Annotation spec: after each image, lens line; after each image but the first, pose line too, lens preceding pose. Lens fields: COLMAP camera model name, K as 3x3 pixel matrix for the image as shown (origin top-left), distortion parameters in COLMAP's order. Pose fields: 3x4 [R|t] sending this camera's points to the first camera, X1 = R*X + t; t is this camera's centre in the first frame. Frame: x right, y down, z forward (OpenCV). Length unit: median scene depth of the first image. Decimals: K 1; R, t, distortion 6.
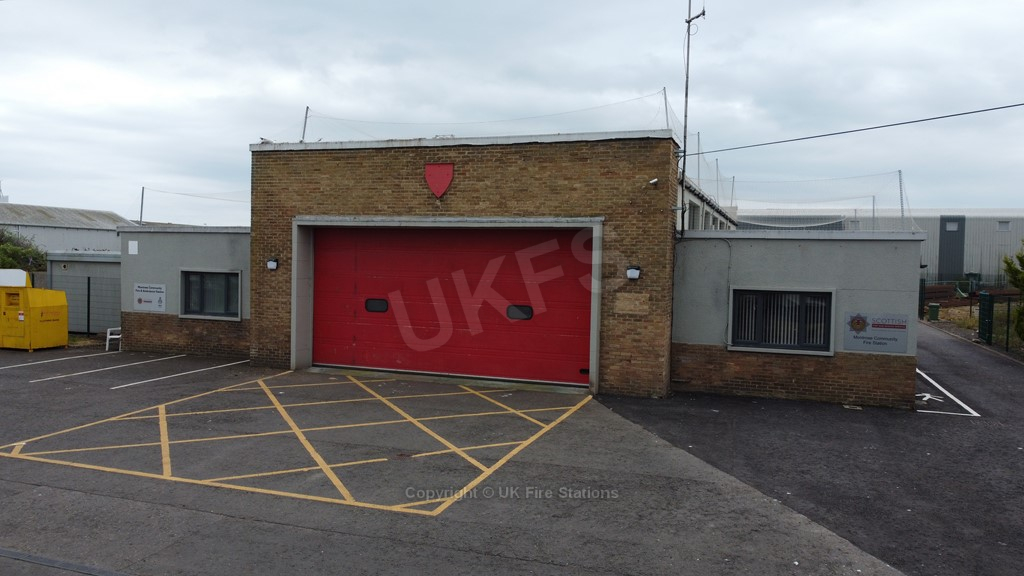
lens RADIAL K [[776.5, 0, 511.2], [0, 776.5, 286.8], [0, 0, 1]] dist [0.007453, -0.009648]
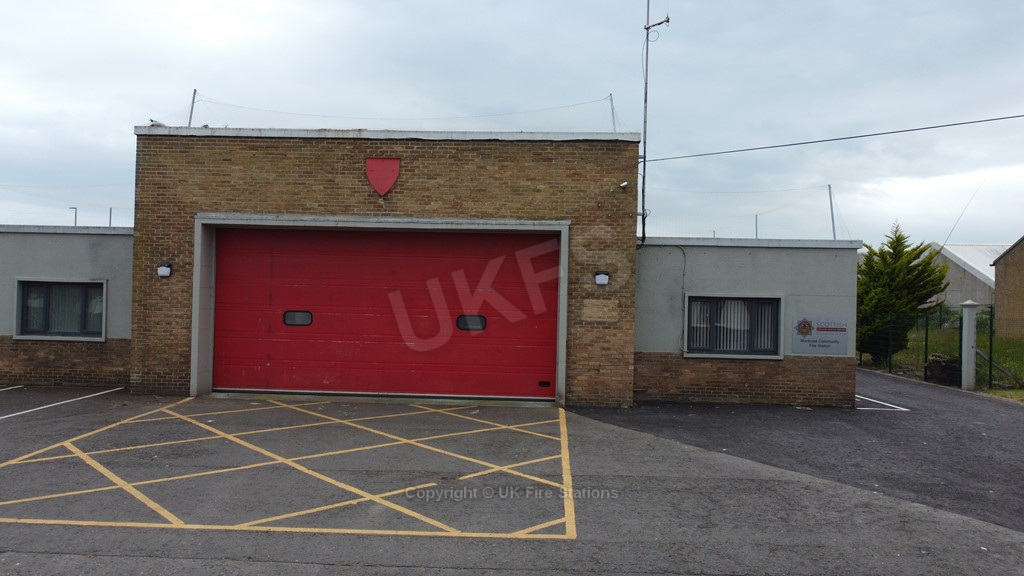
lens RADIAL K [[776.5, 0, 511.8], [0, 776.5, 287.2], [0, 0, 1]] dist [0.007453, -0.009648]
pose [[0.954827, 0.003145, 0.297145, -0.229258], [0.008850, 0.999200, -0.039013, 0.028680], [-0.297030, 0.039880, 0.954035, 0.109240]]
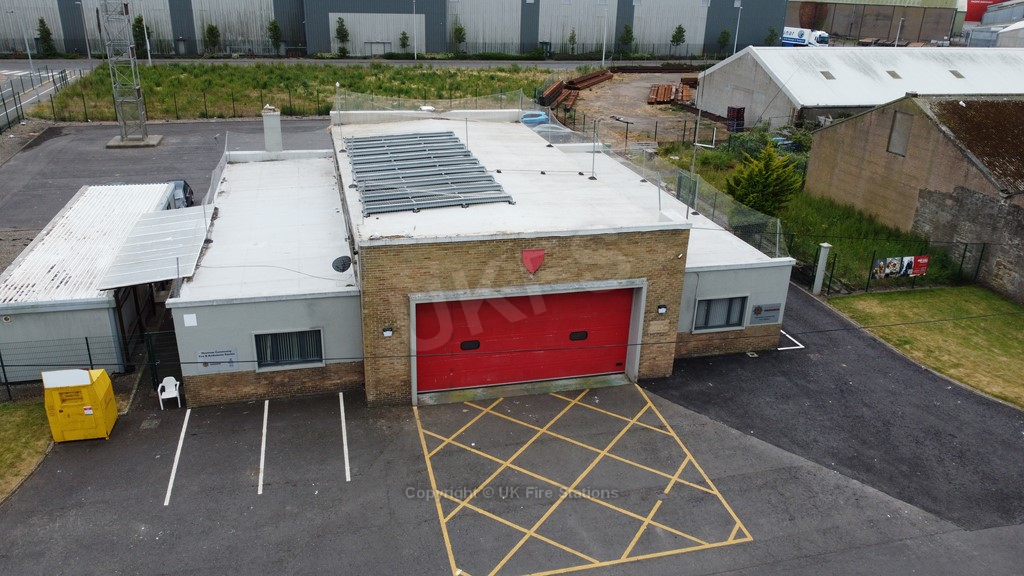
lens RADIAL K [[776.5, 0, 513.0], [0, 776.5, 286.7], [0, 0, 1]] dist [0.007453, -0.009648]
pose [[0.827162, -0.212111, 0.520395, -0.880054], [0.007689, 0.930216, 0.366931, -0.624655], [-0.561910, -0.299511, 0.771071, -0.035769]]
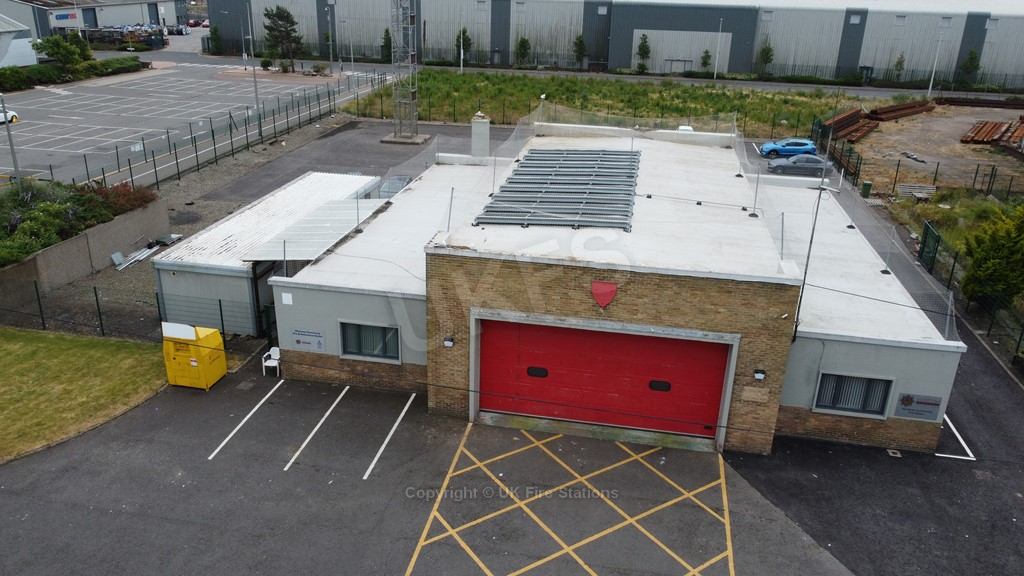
lens RADIAL K [[776.5, 0, 511.8], [0, 776.5, 287.0], [0, 0, 1]] dist [0.007453, -0.009648]
pose [[0.986169, -0.057495, 0.155453, -0.452431], [0.000235, 0.938389, 0.345580, -0.607213], [-0.165745, -0.340763, 0.925424, -0.120586]]
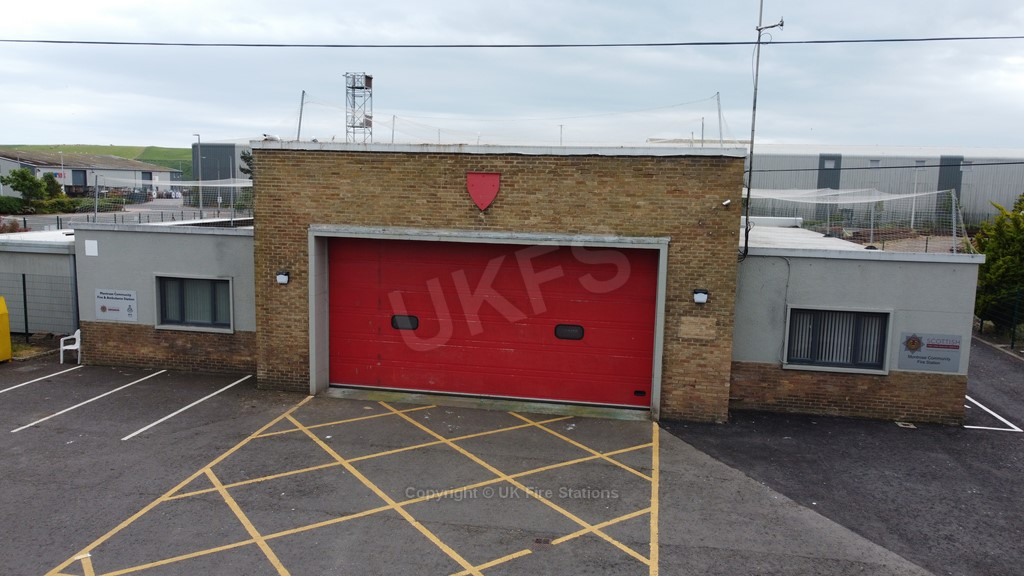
lens RADIAL K [[776.5, 0, 511.9], [0, 776.5, 286.7], [0, 0, 1]] dist [0.007453, -0.009648]
pose [[0.986184, -0.020507, 0.164377, -0.223971], [0.003761, 0.994824, 0.101545, -0.124843], [-0.165608, -0.099524, 0.981157, 0.092641]]
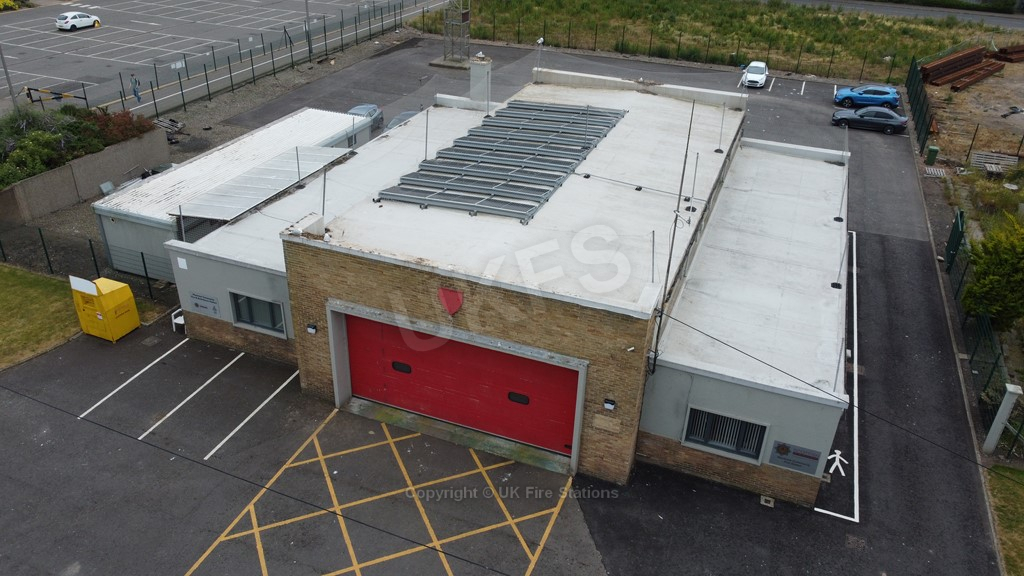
lens RADIAL K [[776.5, 0, 511.3], [0, 776.5, 286.2], [0, 0, 1]] dist [0.007453, -0.009648]
pose [[0.999692, 0.019709, -0.015051, 0.015181], [-0.010574, 0.887760, 0.460186, -0.730796], [0.022431, -0.459885, 0.887695, -0.015892]]
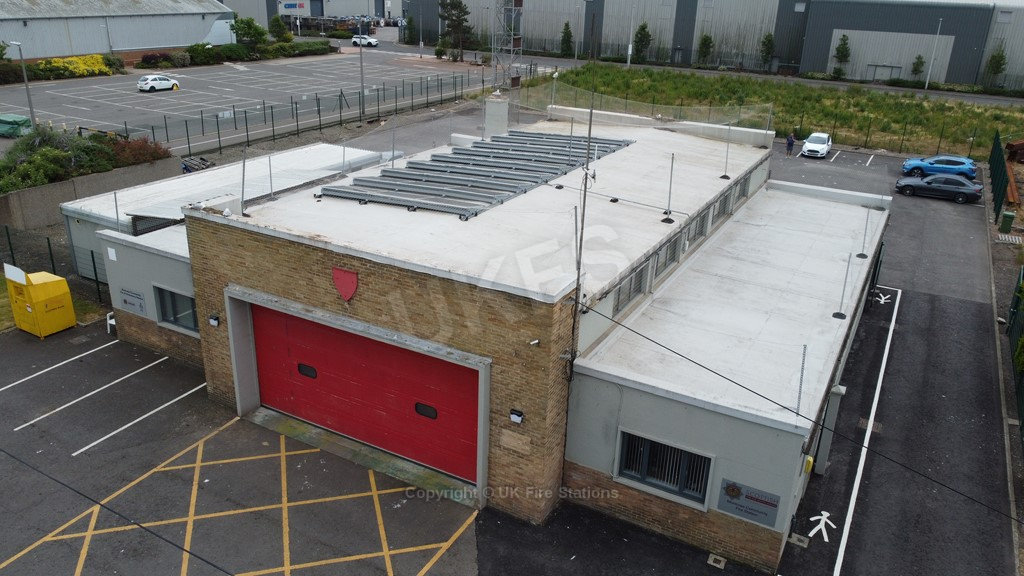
lens RADIAL K [[776.5, 0, 510.9], [0, 776.5, 286.1], [0, 0, 1]] dist [0.007453, -0.009648]
pose [[0.987723, 0.068862, -0.140222, 0.271739], [-0.017359, 0.940426, 0.339555, -0.505896], [0.155251, -0.332952, 0.930075, 0.109484]]
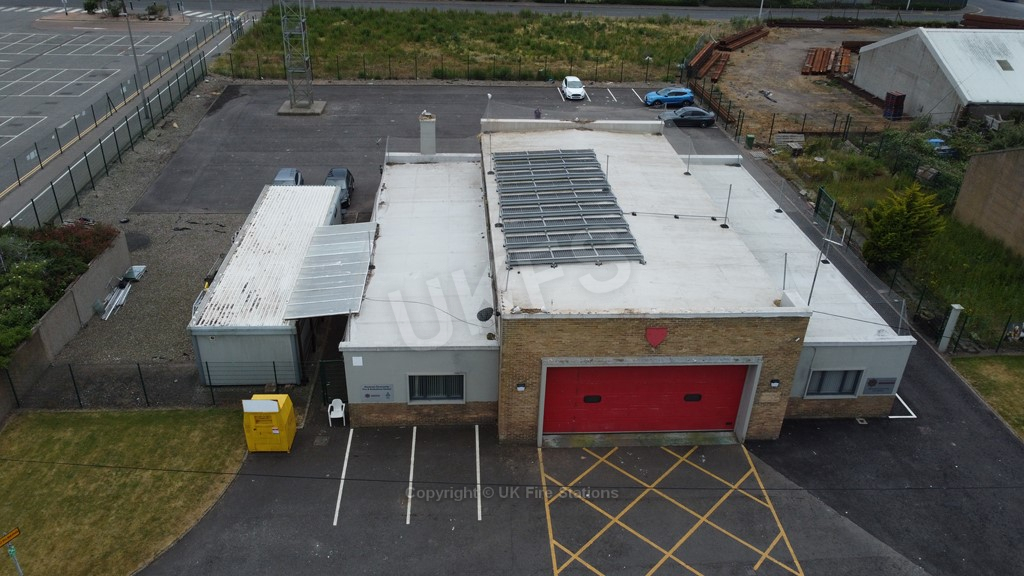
lens RADIAL K [[776.5, 0, 512.4], [0, 776.5, 287.0], [0, 0, 1]] dist [0.007453, -0.009648]
pose [[0.915914, -0.190677, 0.353191, -0.896967], [0.002810, 0.882978, 0.469406, -0.970026], [-0.401365, -0.428943, 0.809268, -0.051357]]
